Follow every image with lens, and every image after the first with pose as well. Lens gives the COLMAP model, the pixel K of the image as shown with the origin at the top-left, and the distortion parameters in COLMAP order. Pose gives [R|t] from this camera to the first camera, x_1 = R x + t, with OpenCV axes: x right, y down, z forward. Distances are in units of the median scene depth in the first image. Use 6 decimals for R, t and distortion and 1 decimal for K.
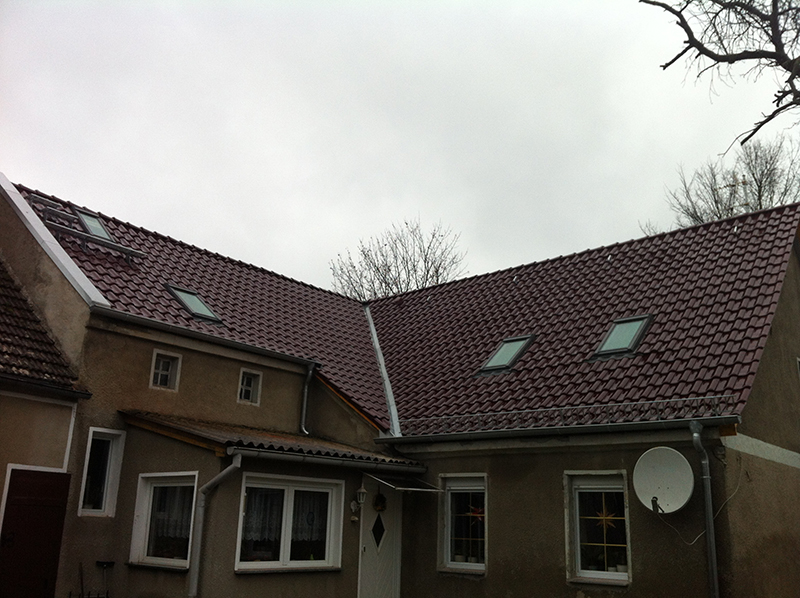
lens RADIAL K [[762.3, 0, 400.0], [0, 762.3, 299.0], [0, 0, 1]] dist [0.211065, -0.657171]
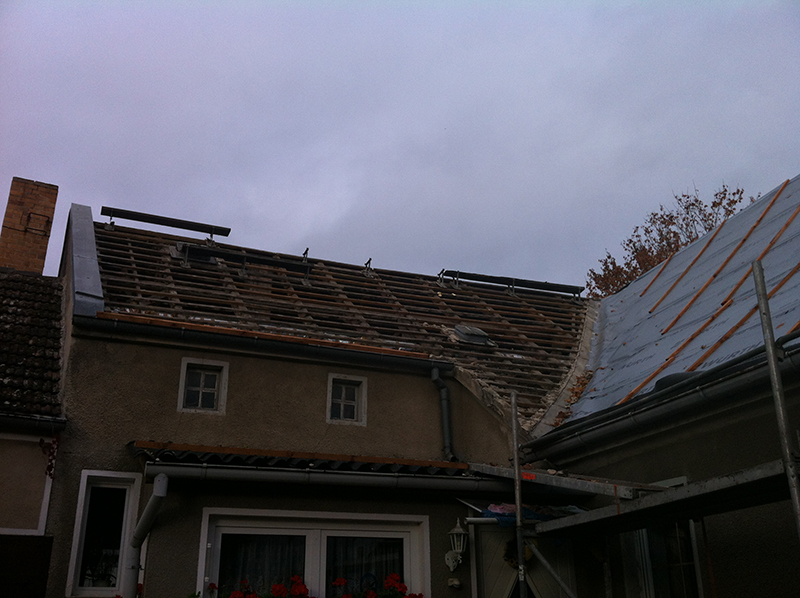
lens RADIAL K [[760.0, 0, 400.0], [0, 760.0, 299.0], [0, 0, 1]] dist [0.130598, -0.365610]
pose [[0.871907, -0.218336, -0.438301, 0.205968], [0.169139, 0.974285, -0.148864, 0.166263], [0.459532, 0.055662, 0.886415, 0.492334]]
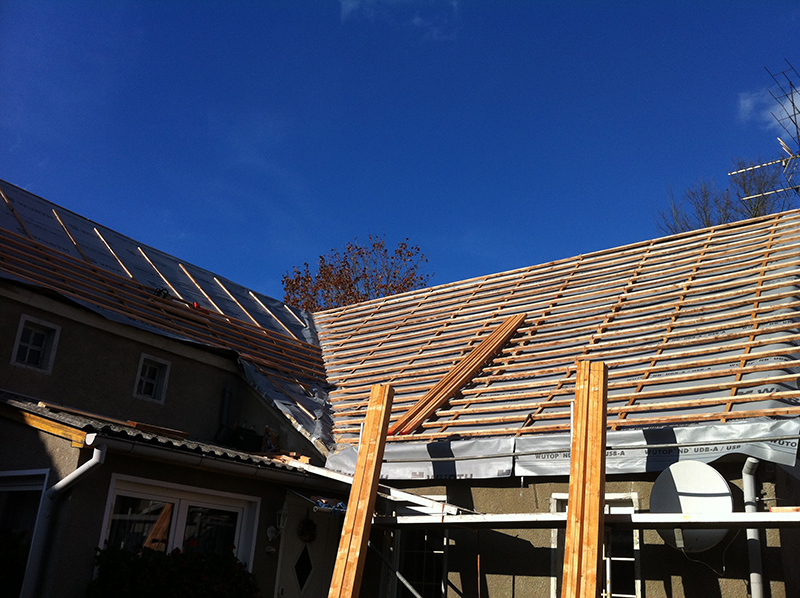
lens RADIAL K [[760.0, 0, 400.0], [0, 760.0, 299.0], [0, 0, 1]] dist [0.130598, -0.365610]
pose [[0.997541, 0.051779, 0.047230, 0.018656], [-0.048437, 0.996416, -0.069349, 0.091795], [-0.050651, 0.066891, 0.996474, 0.246256]]
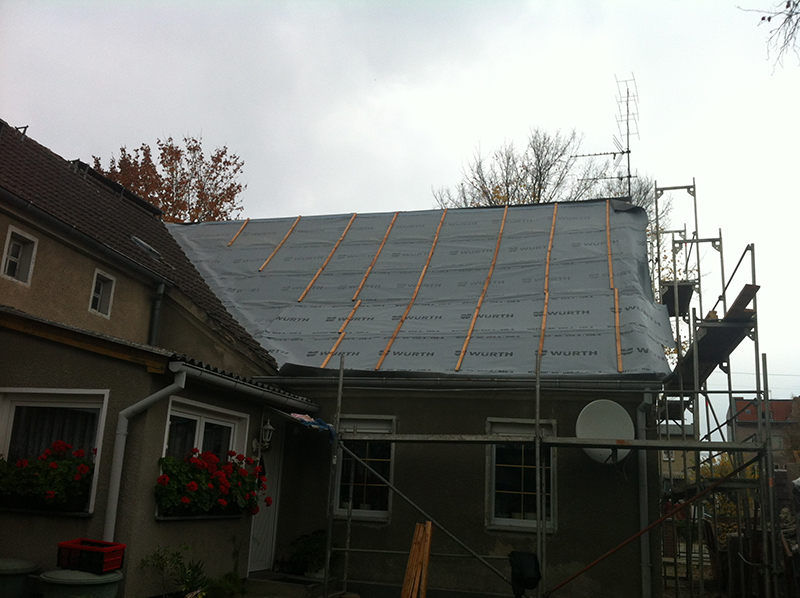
lens RADIAL K [[760.0, 0, 400.0], [0, 760.0, 299.0], [0, 0, 1]] dist [0.130598, -0.365610]
pose [[0.897665, 0.124548, 0.422711, -0.309155], [-0.148140, 0.988692, 0.023279, 0.067575], [-0.415032, -0.083517, 0.905965, 0.183534]]
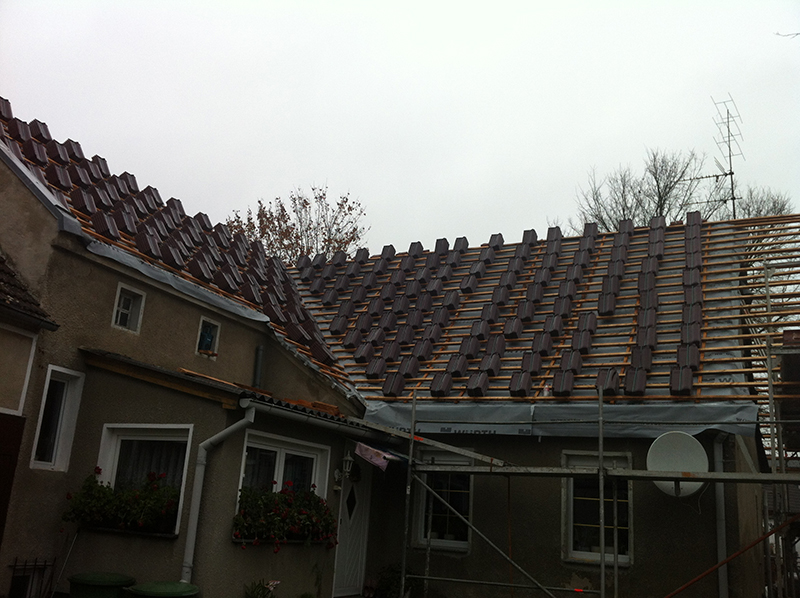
lens RADIAL K [[762.3, 0, 400.0], [0, 762.3, 299.0], [0, 0, 1]] dist [0.211065, -0.657171]
pose [[0.967809, 0.105030, 0.228724, -0.229934], [-0.109718, 0.993932, 0.007842, 0.045910], [-0.226512, -0.032685, 0.973460, 0.096741]]
